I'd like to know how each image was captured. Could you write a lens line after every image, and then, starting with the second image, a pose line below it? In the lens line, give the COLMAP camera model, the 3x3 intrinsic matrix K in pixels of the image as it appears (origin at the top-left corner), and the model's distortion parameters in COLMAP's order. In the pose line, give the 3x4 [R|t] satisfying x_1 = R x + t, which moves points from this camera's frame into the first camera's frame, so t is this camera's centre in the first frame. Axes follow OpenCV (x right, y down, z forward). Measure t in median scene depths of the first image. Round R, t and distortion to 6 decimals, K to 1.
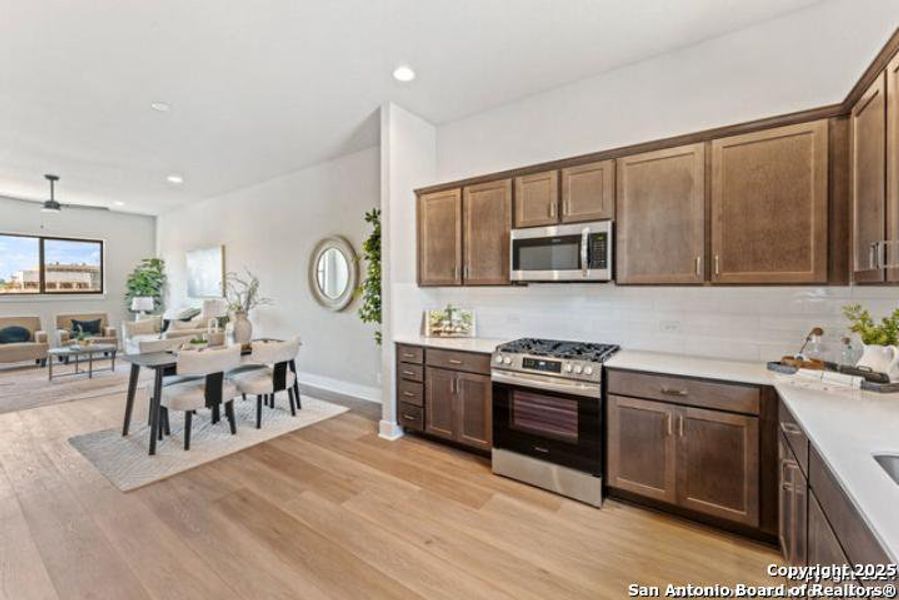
lens RADIAL K [[367.8, 0, 448.7], [0, 367.8, 287.2], [0, 0, 1]] dist [-0.000300, 0.000042]
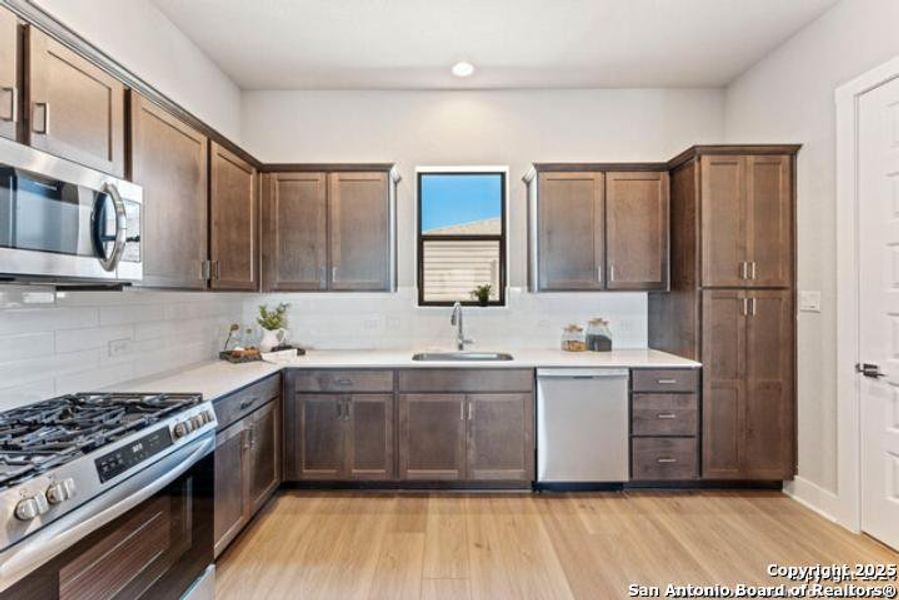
lens RADIAL K [[360.9, 0, 445.2], [0, 360.9, 294.4], [0, 0, 1]] dist [0.000692, 0.000103]
pose [[-0.575813, 0.002151, 0.817579, -0.264168], [0.004521, 0.999990, 0.000553, 0.004855], [-0.817569, 0.004014, -0.575816, 0.672906]]
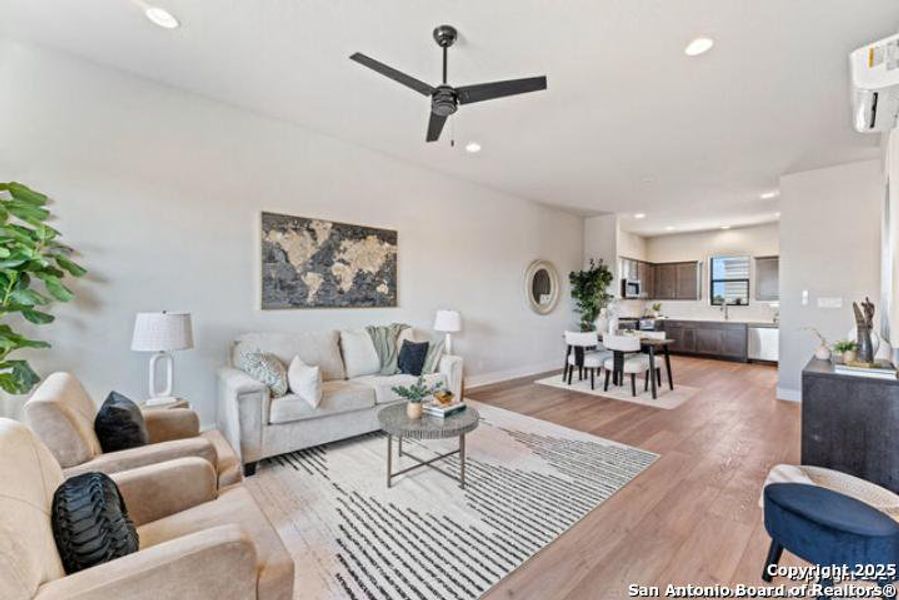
lens RADIAL K [[356.8, 0, 448.0], [0, 356.8, 301.9], [0, 0, 1]] dist [-0.011734, 0.000021]
pose [[0.233087, 0.003440, 0.972450, -2.371112], [-0.010397, 0.999945, -0.001045, 0.032431], [-0.972400, -0.009867, 0.233110, 1.434064]]
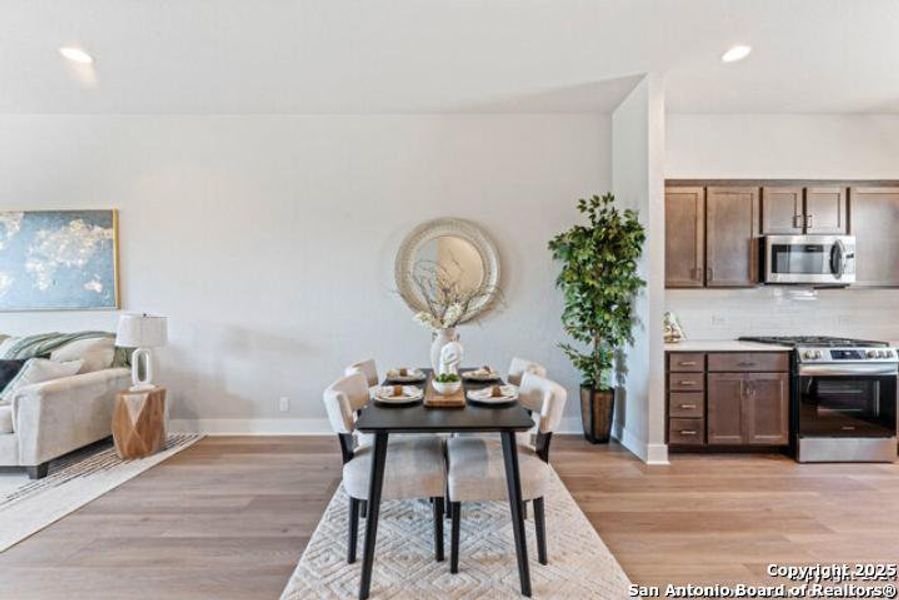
lens RADIAL K [[389.0, 0, 449.5], [0, 389.0, 300.0], [0, 0, 1]] dist [-0.000361, 0.000173]
pose [[0.813487, 0.000783, 0.581583, -1.052525], [0.000692, 0.999997, -0.002315, 0.029440], [-0.581583, 0.002285, 0.813484, 0.523689]]
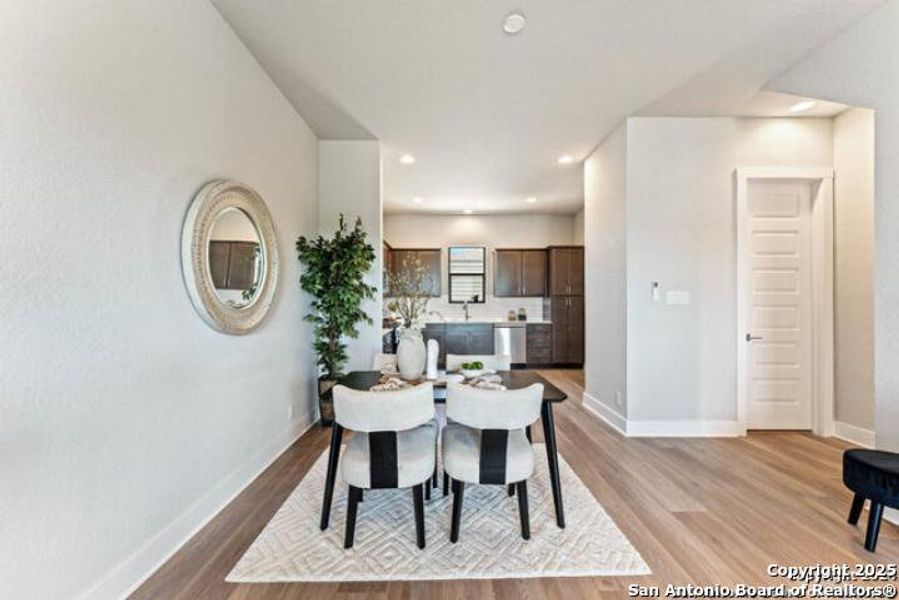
lens RADIAL K [[356.8, 0, 448.0], [0, 356.8, 301.9], [0, 0, 1]] dist [-0.011734, 0.000021]
pose [[-0.583735, 0.002487, 0.811941, -1.221657], [0.001976, 0.999997, -0.001642, 0.030416], [-0.811942, 0.000646, -0.583738, 1.462258]]
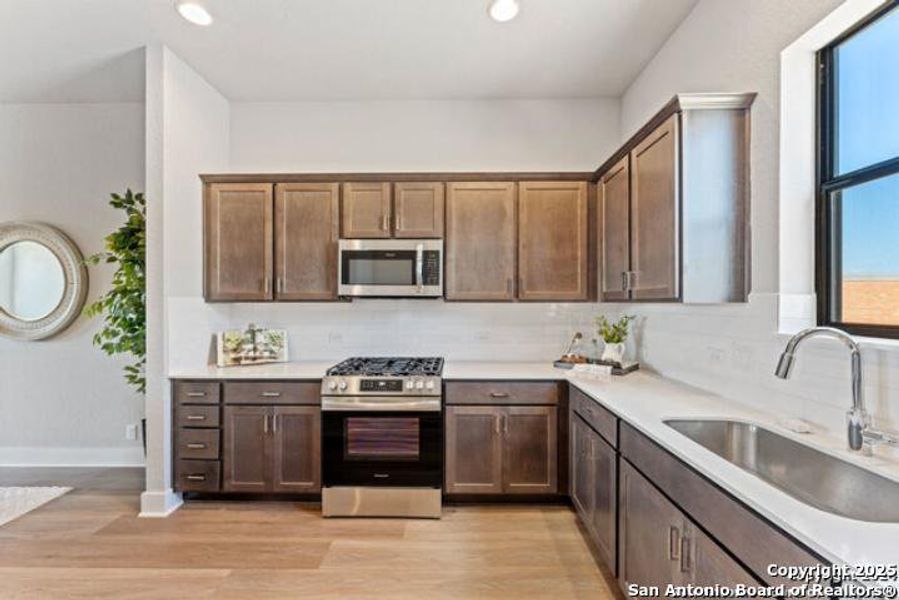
lens RADIAL K [[363.1, 0, 449.5], [0, 363.1, 300.0], [0, 0, 1]] dist [0.001190, 0.000097]
pose [[0.825319, 0.006177, 0.564633, -0.093440], [-0.000948, 0.999954, -0.009554, 0.001087], [-0.564666, 0.007350, 0.825287, 0.094228]]
